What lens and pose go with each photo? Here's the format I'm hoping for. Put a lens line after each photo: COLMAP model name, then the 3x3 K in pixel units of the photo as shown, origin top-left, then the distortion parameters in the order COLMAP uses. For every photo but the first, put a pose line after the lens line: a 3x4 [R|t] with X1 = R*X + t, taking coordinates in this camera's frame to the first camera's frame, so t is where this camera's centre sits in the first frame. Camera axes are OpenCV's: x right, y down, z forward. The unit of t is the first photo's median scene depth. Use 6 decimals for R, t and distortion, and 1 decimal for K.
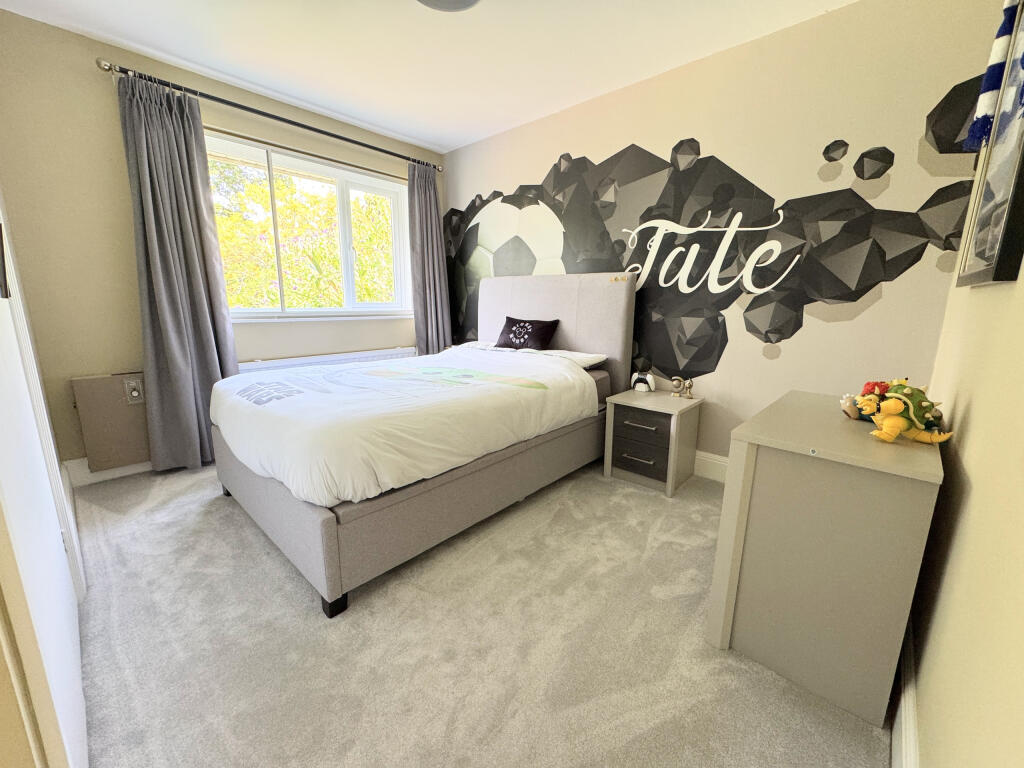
lens RADIAL K [[408.6, 0, 512.0], [0, 408.6, 384.0], [0, 0, 1]] dist [-0.000231, -0.000061]
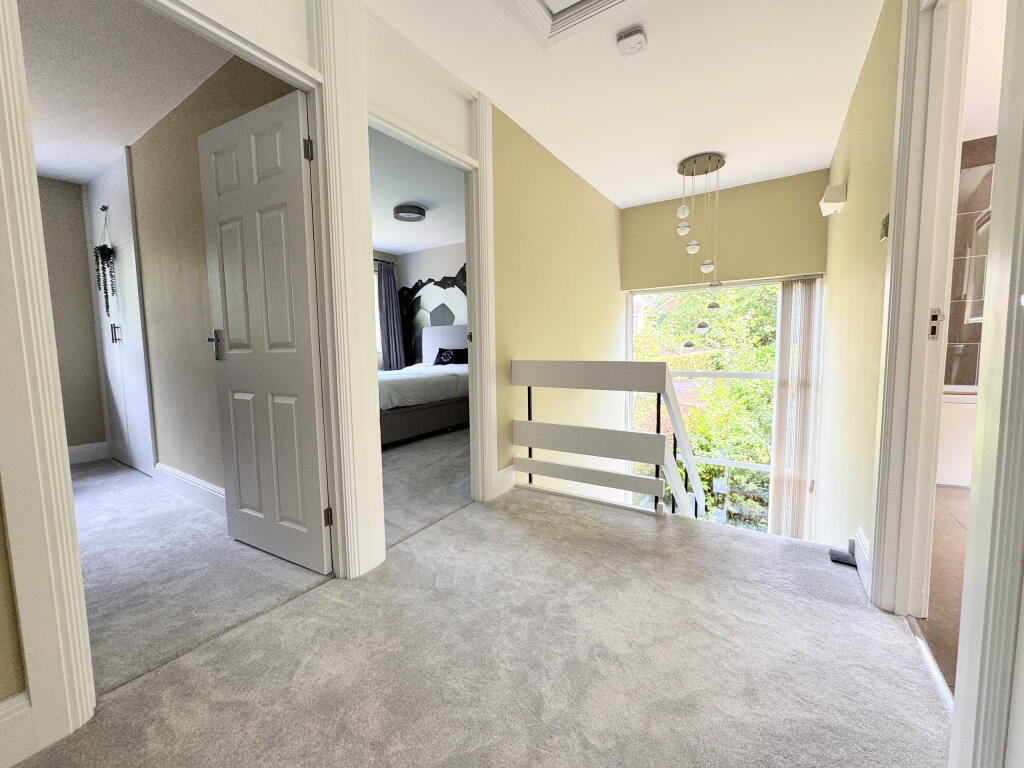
lens RADIAL K [[428.4, 0, 512.0], [0, 428.4, 384.0], [0, 0, 1]] dist [-0.000697, -0.000199]
pose [[0.988026, -0.040529, 0.148869, 0.016083], [0.057137, 0.992394, -0.109036, 0.205097], [-0.143318, 0.116237, 0.982827, -0.829673]]
